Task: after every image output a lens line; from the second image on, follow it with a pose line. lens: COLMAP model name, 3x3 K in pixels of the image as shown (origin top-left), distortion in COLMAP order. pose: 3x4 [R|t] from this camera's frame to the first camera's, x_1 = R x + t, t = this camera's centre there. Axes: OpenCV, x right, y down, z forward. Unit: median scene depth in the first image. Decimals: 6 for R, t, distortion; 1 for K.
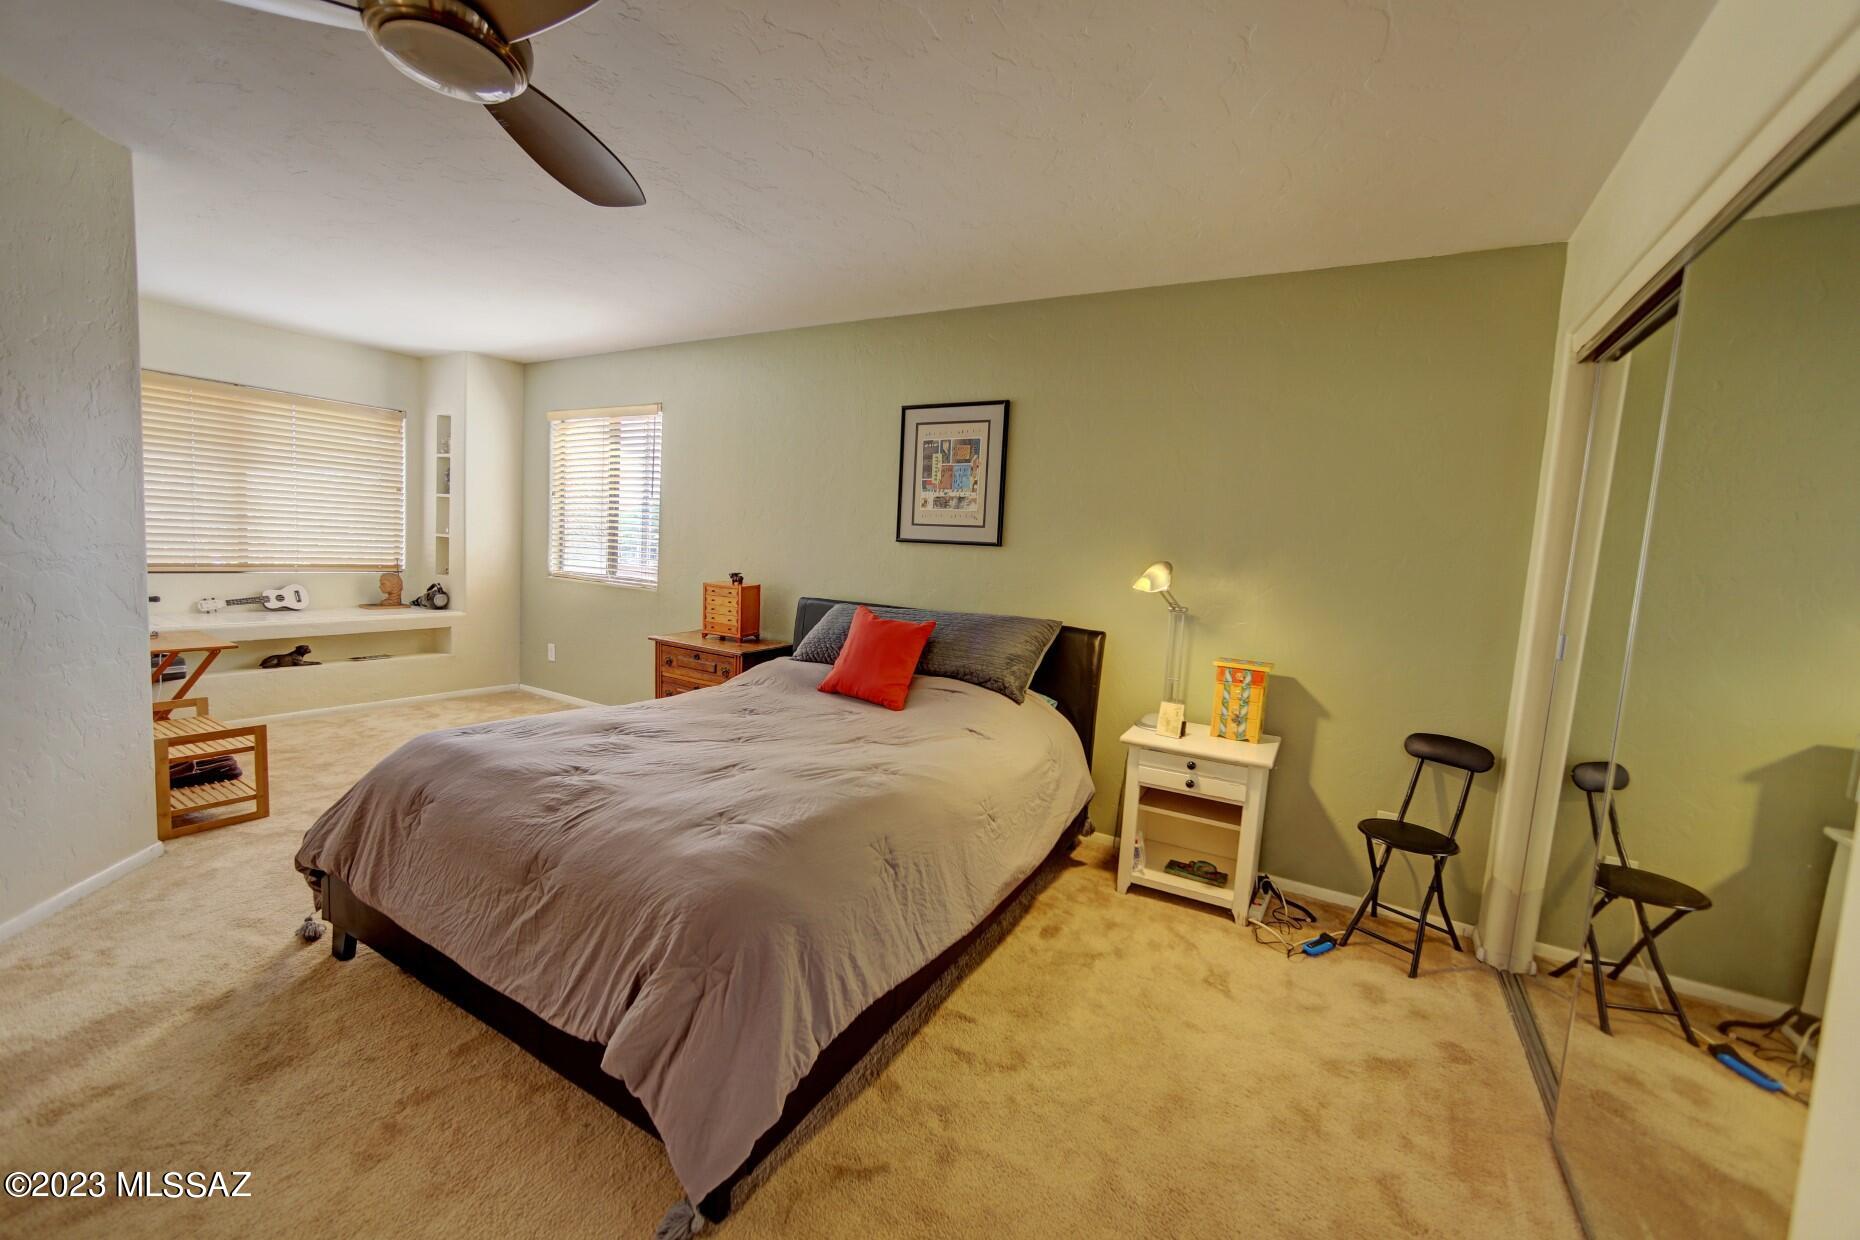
lens RADIAL K [[748.4, 0, 909.3], [0, 748.4, 617.3], [0, 0, 1]] dist [-0.014560, 0.006237]
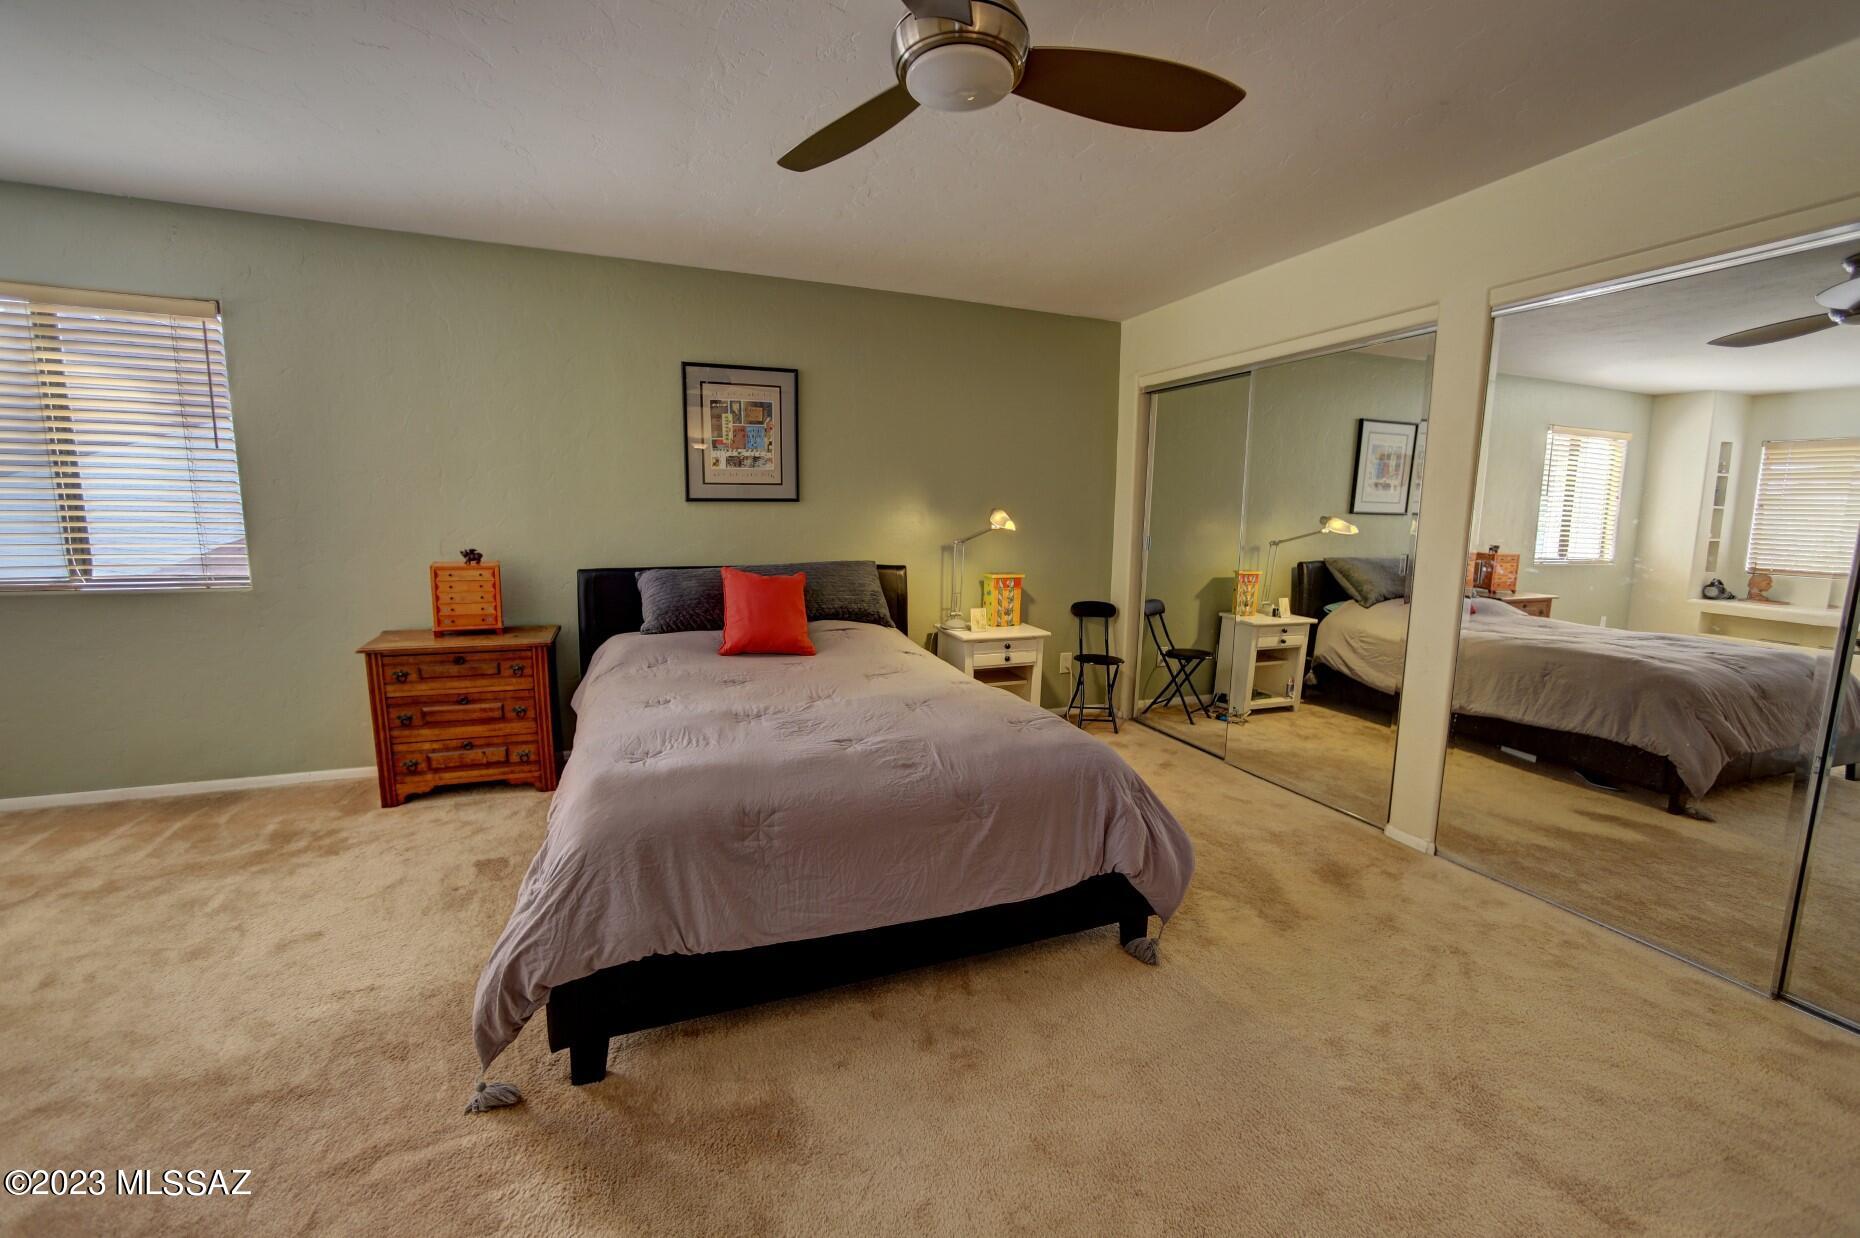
lens RADIAL K [[748.4, 0, 943.1], [0, 748.4, 606.4], [0, 0, 1]] dist [-0.014560, 0.006237]
pose [[0.609024, -0.151944, 0.778462, -0.557515], [0.097515, 0.988377, 0.116626, -0.043115], [-0.787134, 0.004884, 0.616762, 0.121576]]
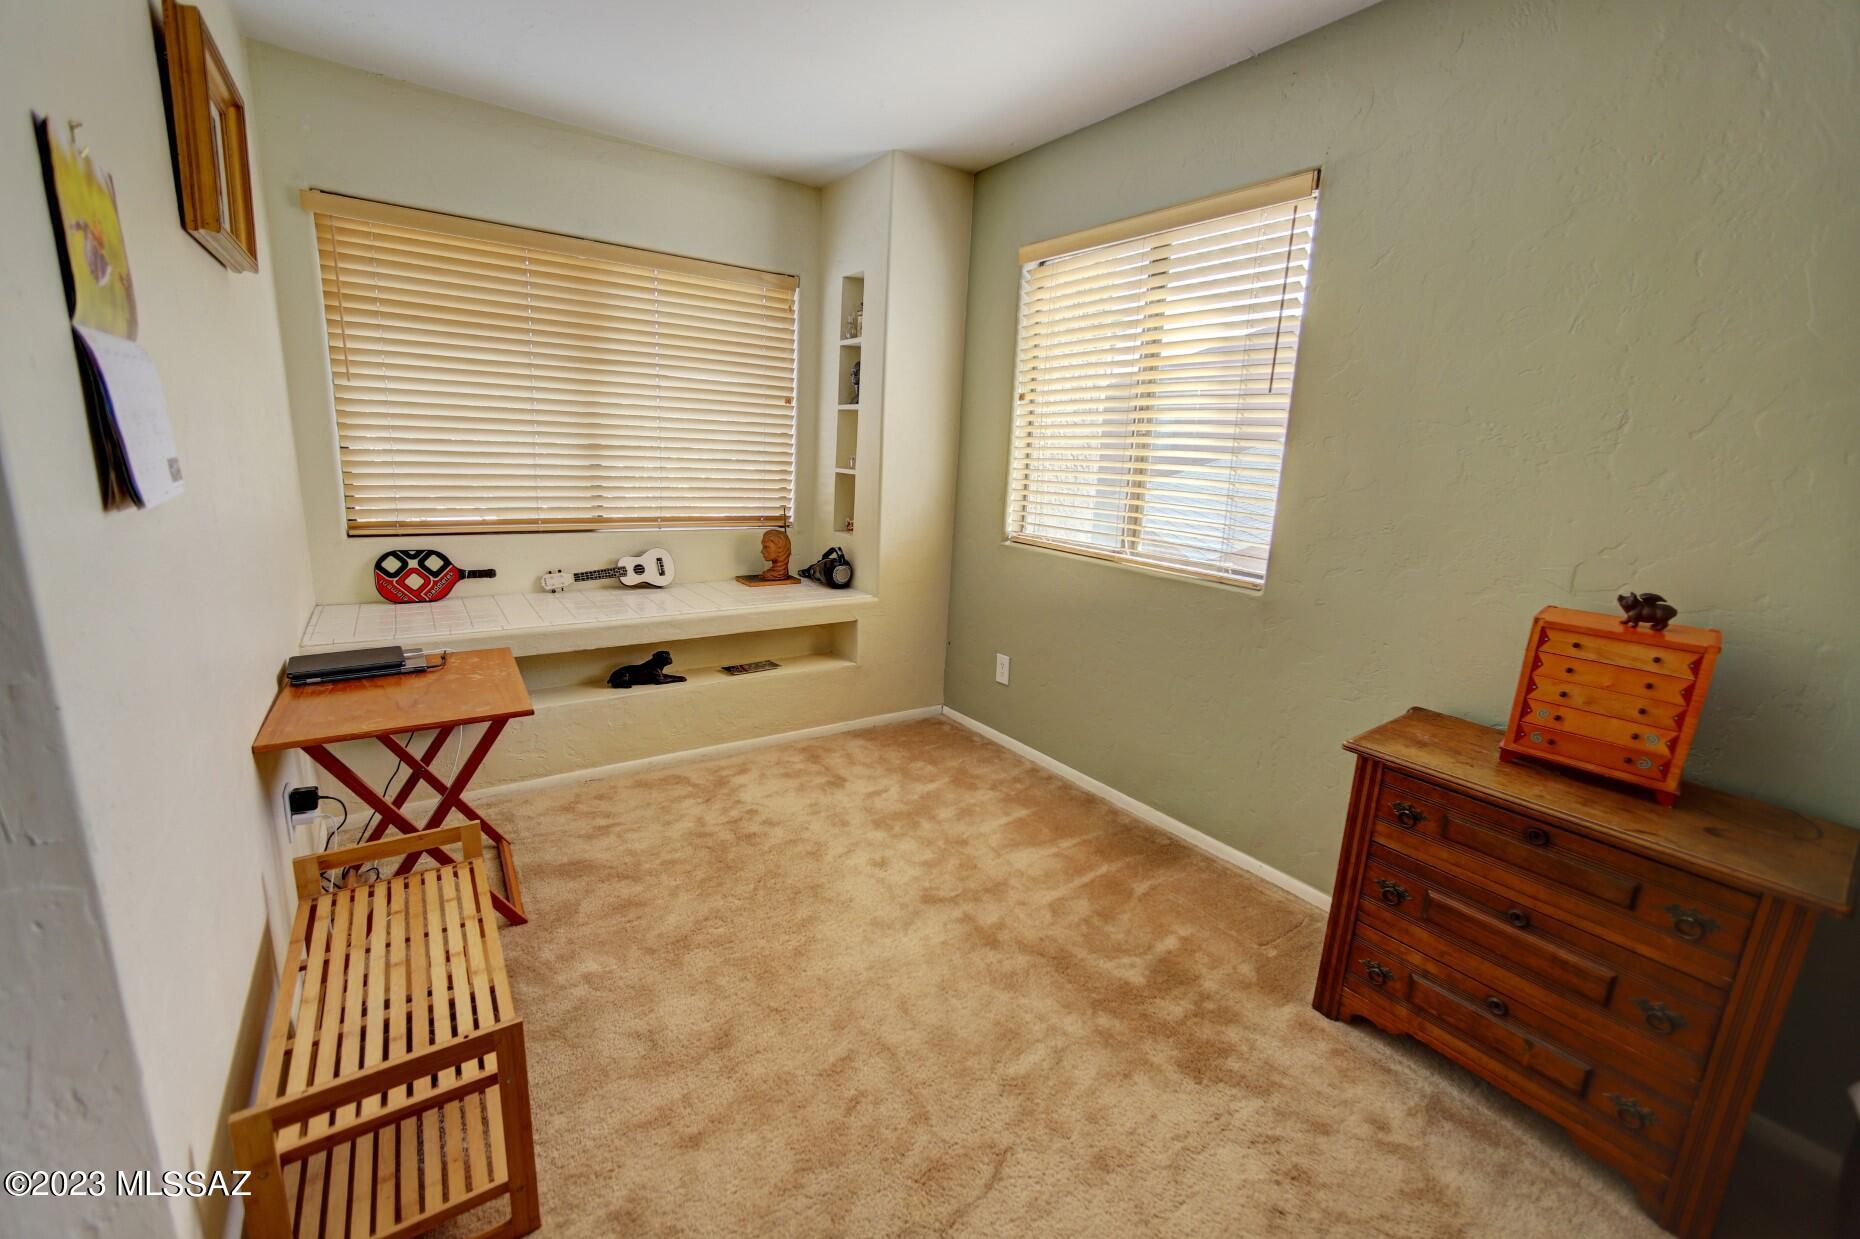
lens RADIAL K [[748.4, 0, 893.5], [0, 748.4, 617.1], [0, 0, 1]] dist [-0.014560, 0.006237]
pose [[0.907698, 0.077263, -0.412449, -0.410373], [-0.034687, 0.993354, 0.109746, -0.075115], [0.418187, -0.085310, 0.904346, 0.554466]]
